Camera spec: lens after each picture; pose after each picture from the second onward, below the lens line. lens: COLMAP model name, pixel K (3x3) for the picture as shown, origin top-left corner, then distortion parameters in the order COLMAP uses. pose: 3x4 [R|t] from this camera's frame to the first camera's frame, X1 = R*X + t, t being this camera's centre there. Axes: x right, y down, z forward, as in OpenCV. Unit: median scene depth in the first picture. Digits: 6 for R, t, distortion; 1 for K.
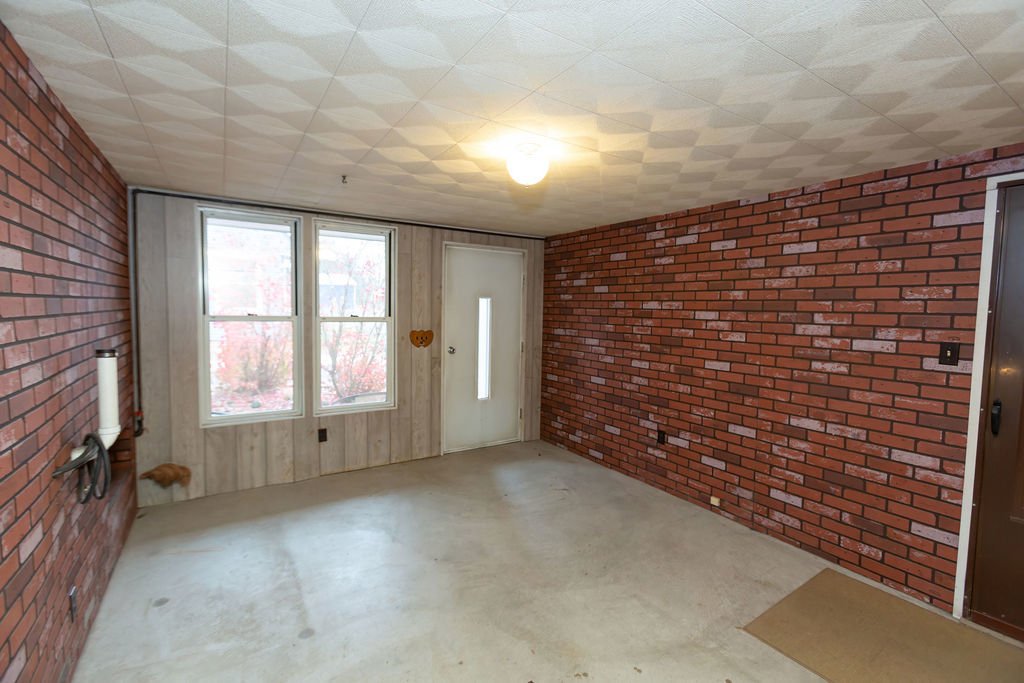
lens RADIAL K [[454.0, 0, 508.8], [0, 454.0, 333.6], [0, 0, 1]] dist [-0.022269, 0.015110]
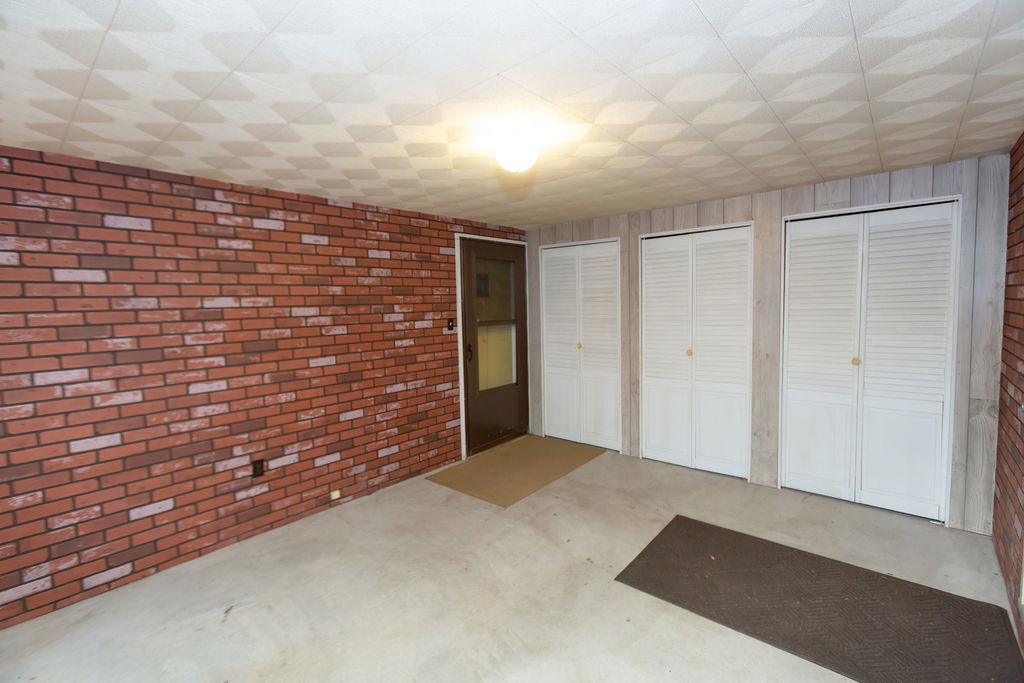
lens RADIAL K [[454.0, 0, 508.8], [0, 454.0, 333.6], [0, 0, 1]] dist [-0.022269, 0.015110]
pose [[-0.277398, -0.074255, 0.957881, -0.602229], [0.077488, 0.992032, 0.099343, -0.057335], [-0.957625, 0.101782, -0.269434, 0.881504]]
